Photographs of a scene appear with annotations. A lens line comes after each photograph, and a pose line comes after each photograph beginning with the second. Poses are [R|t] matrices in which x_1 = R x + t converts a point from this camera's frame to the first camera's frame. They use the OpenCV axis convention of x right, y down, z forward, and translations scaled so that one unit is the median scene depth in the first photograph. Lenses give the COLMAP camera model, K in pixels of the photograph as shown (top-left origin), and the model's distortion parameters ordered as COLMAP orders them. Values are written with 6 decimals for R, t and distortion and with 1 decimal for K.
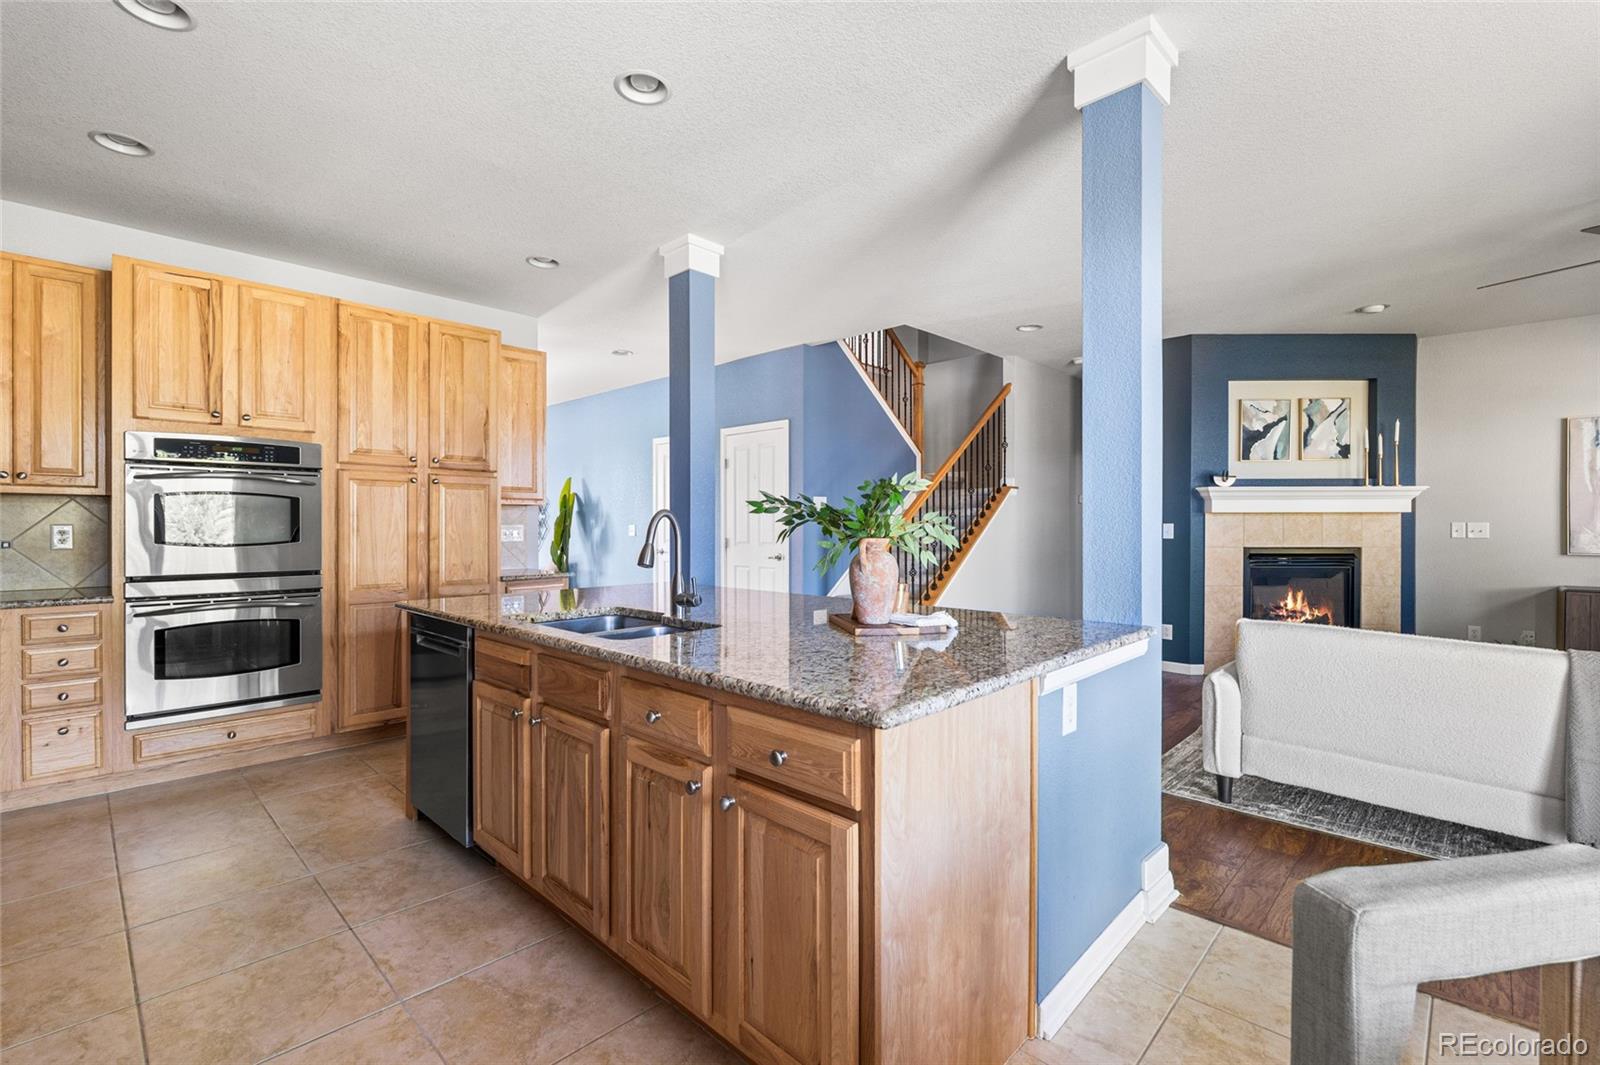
lens RADIAL K [[702.3, 0, 799.1], [0, 702.3, 528.7], [0, 0, 1]] dist [-0.000541, 0.000029]
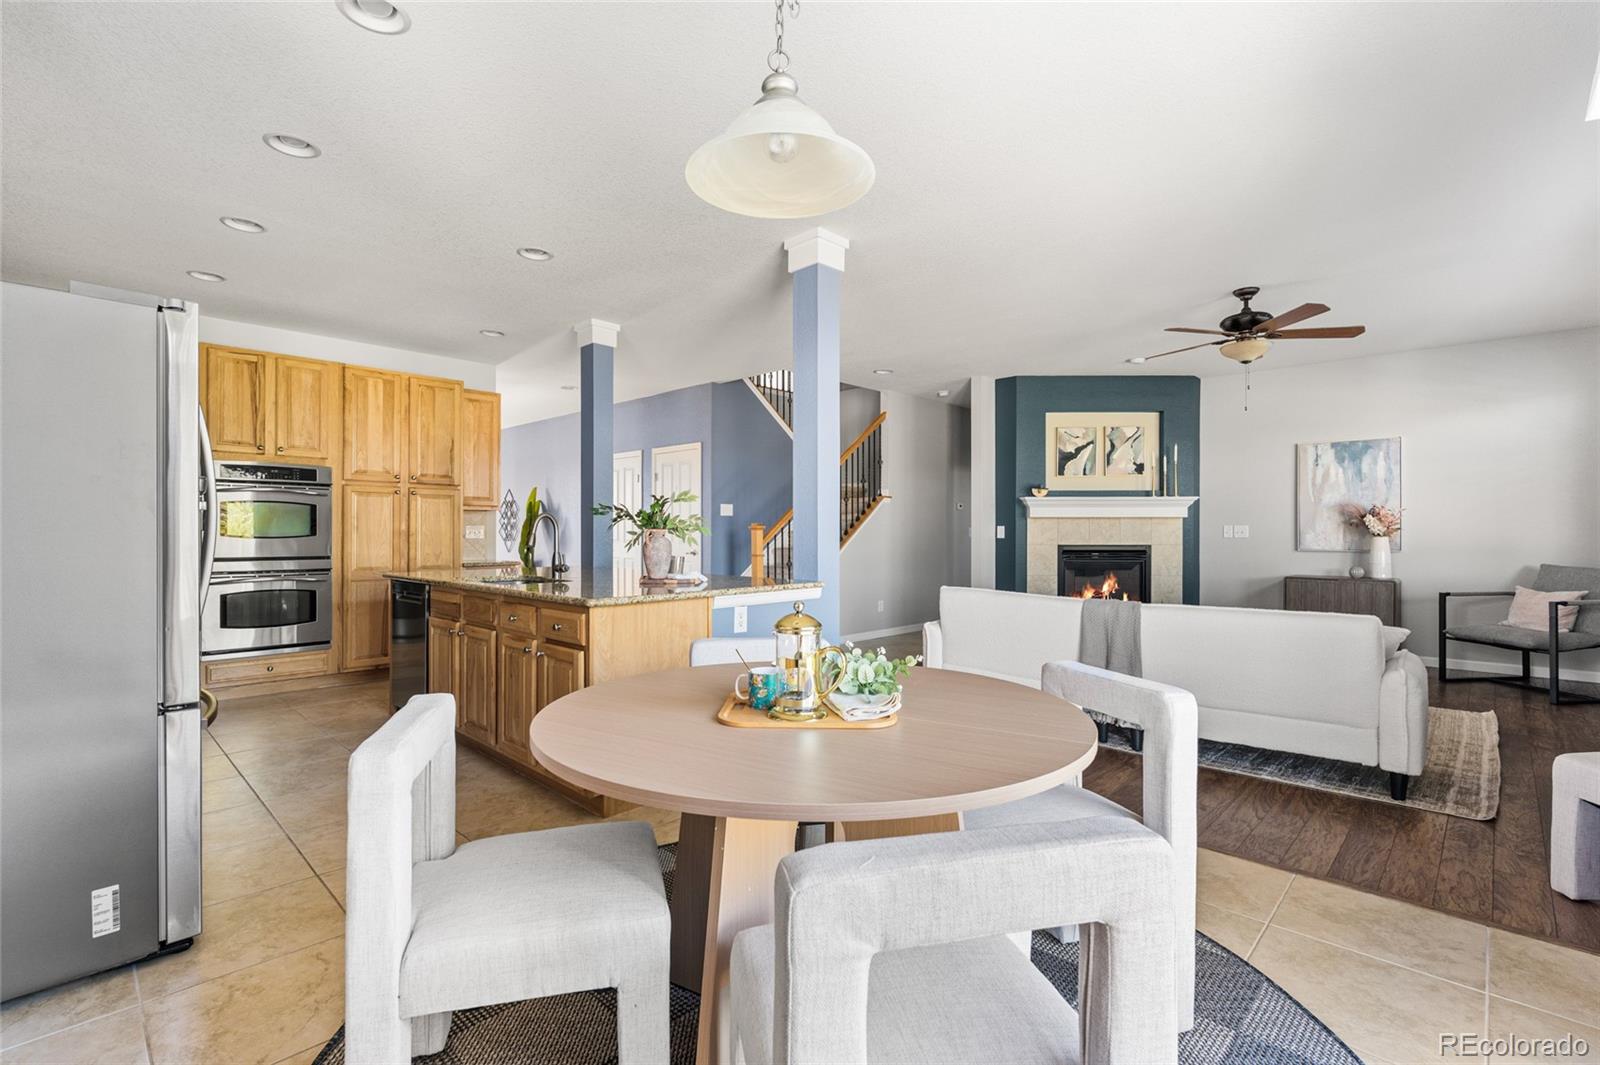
lens RADIAL K [[718.7, 0, 800.0], [0, 718.7, 532.5], [0, 0, 1]] dist [0.000014, 0.000027]
pose [[0.999994, 0.001621, -0.003081, 0.242771], [-0.001634, 0.999989, -0.004452, 0.015032], [0.003074, 0.004457, 0.999985, -0.403658]]
